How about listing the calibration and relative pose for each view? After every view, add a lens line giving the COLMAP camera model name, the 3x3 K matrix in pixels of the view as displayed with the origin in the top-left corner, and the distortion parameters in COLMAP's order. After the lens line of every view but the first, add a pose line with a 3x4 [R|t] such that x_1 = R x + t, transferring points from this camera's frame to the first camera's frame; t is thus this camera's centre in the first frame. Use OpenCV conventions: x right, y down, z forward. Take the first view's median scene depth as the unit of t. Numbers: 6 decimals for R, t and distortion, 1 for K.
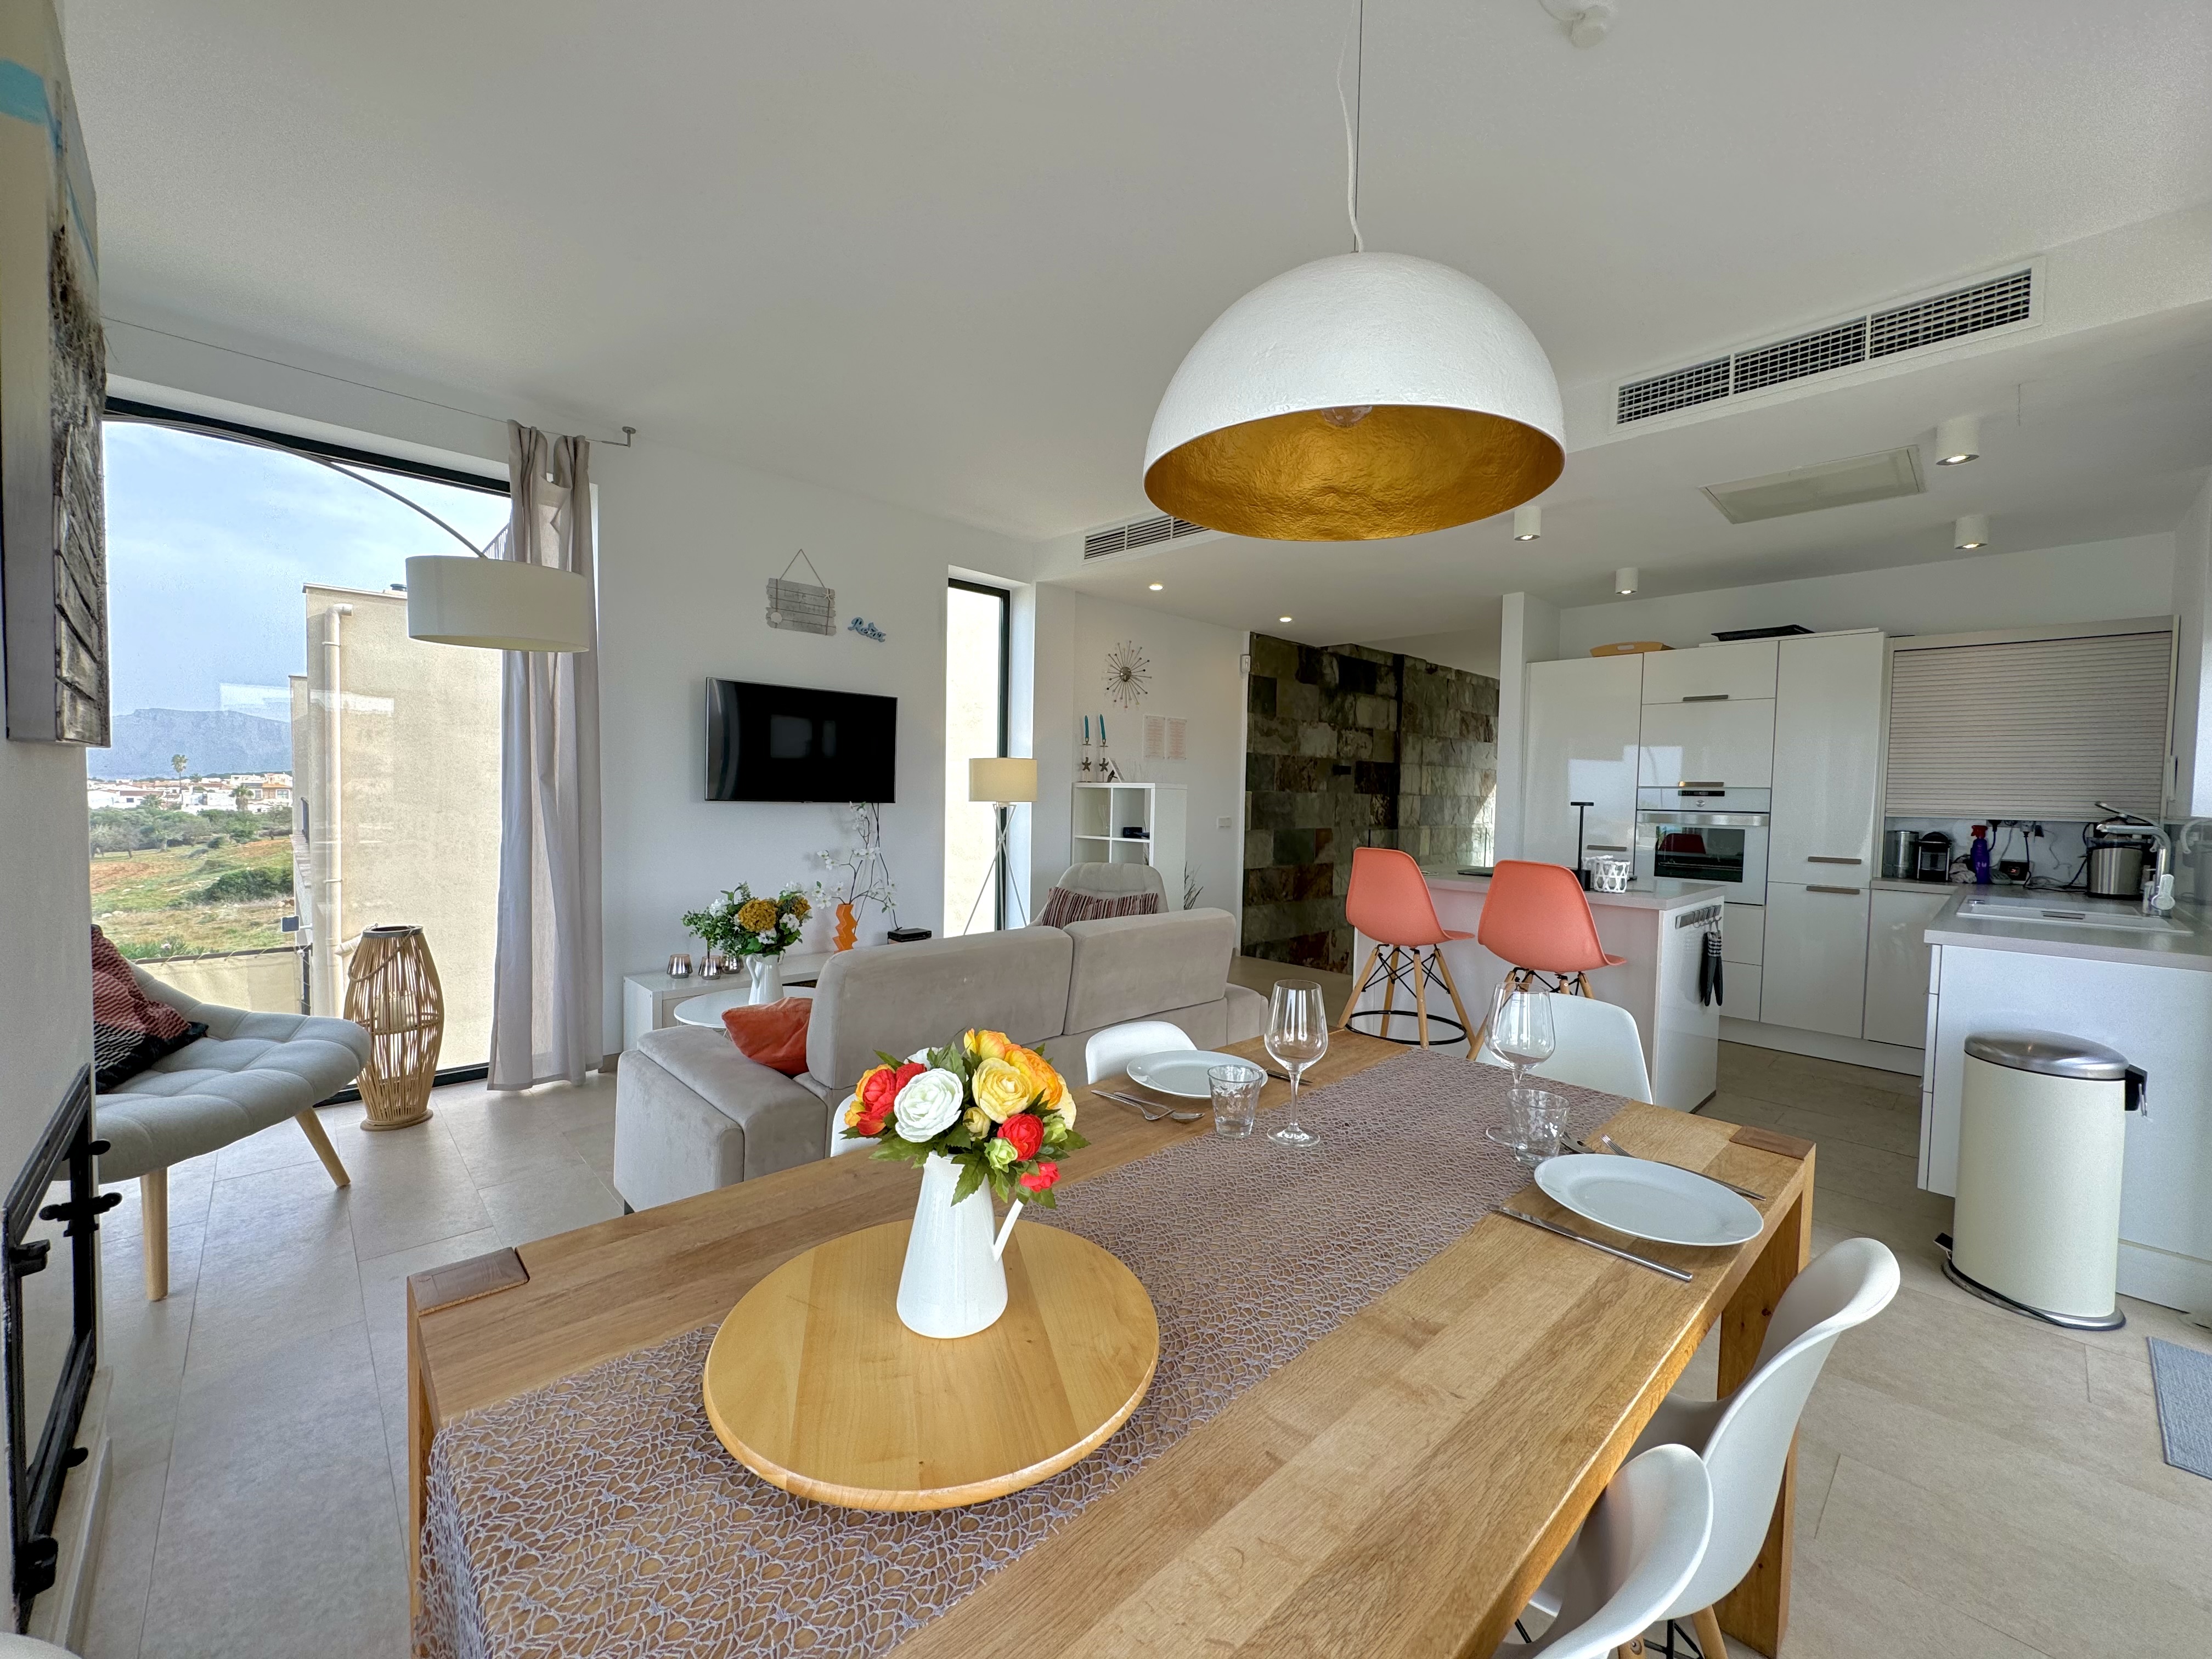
lens RADIAL K [[880.4, 0, 1106.0], [0, 880.4, 829.5], [0, 0, 1]] dist [0.001311, 0.000213]
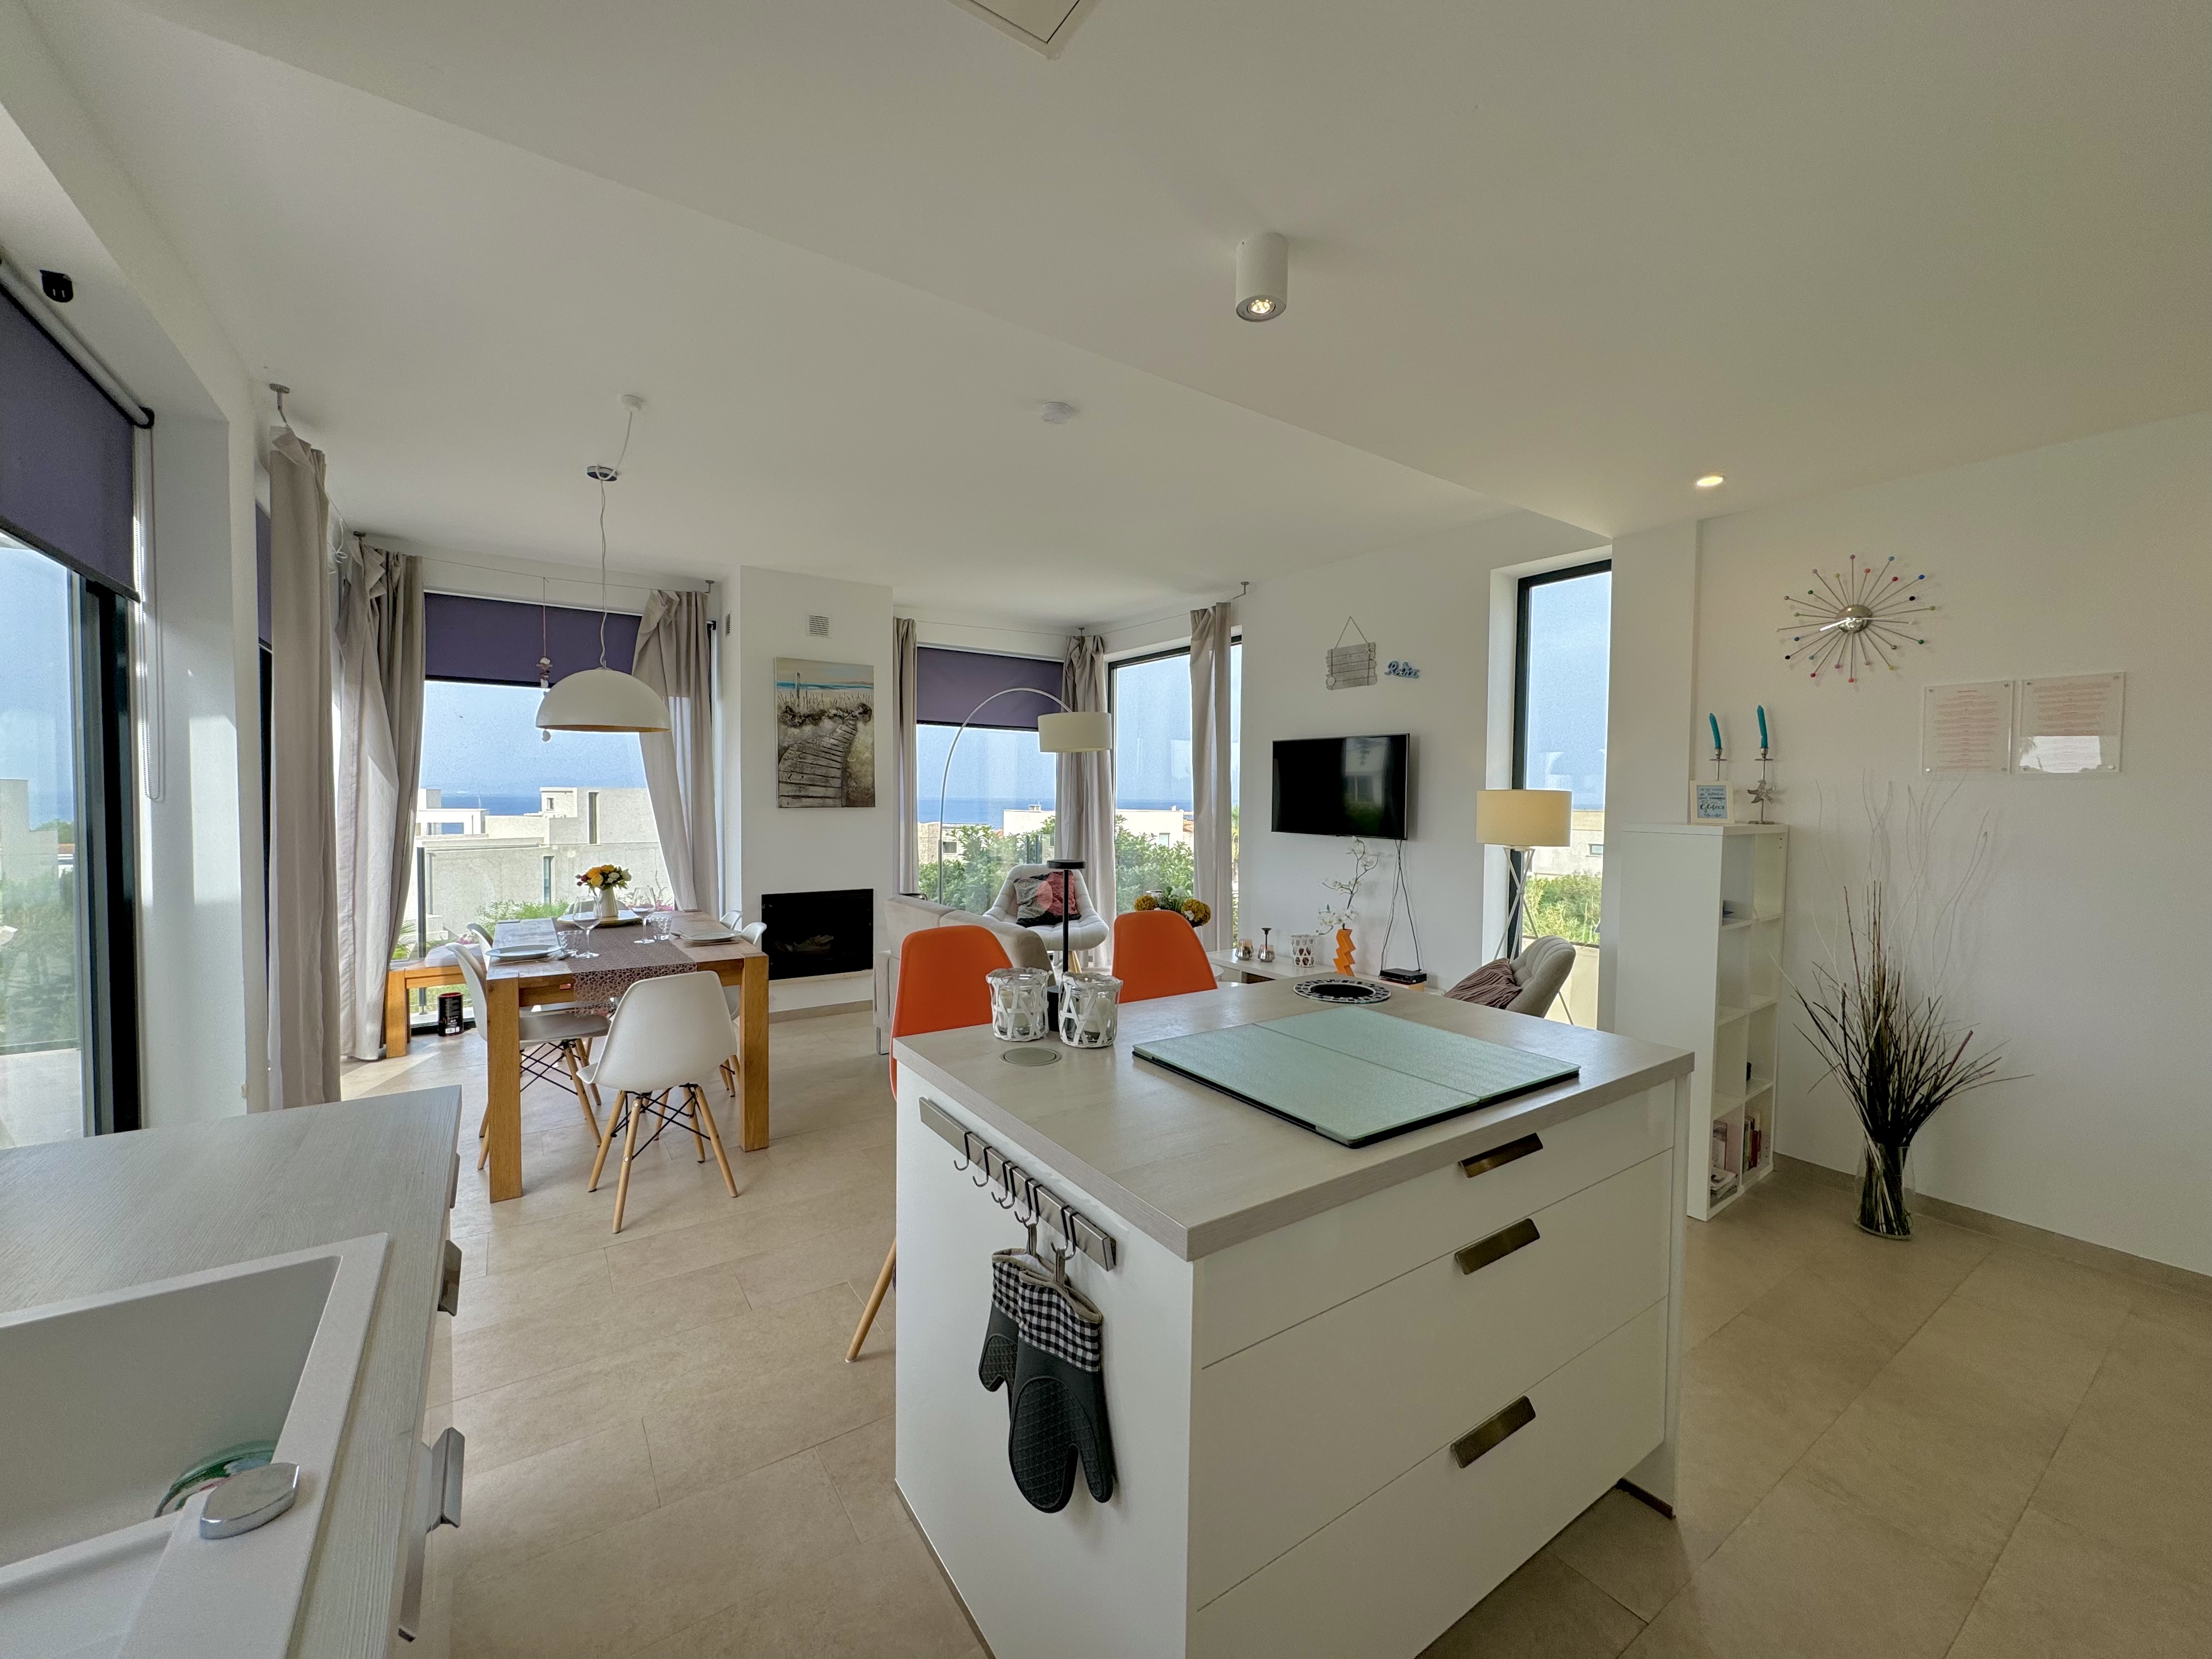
lens RADIAL K [[880.4, 0, 1106.0], [0, 880.4, 829.5], [0, 0, 1]] dist [0.001311, 0.000213]
pose [[-0.159939, 0.015139, -0.987011, 0.822867], [-0.061611, 0.997780, 0.025288, -0.048781], [0.985202, 0.064855, -0.158651, 0.863756]]
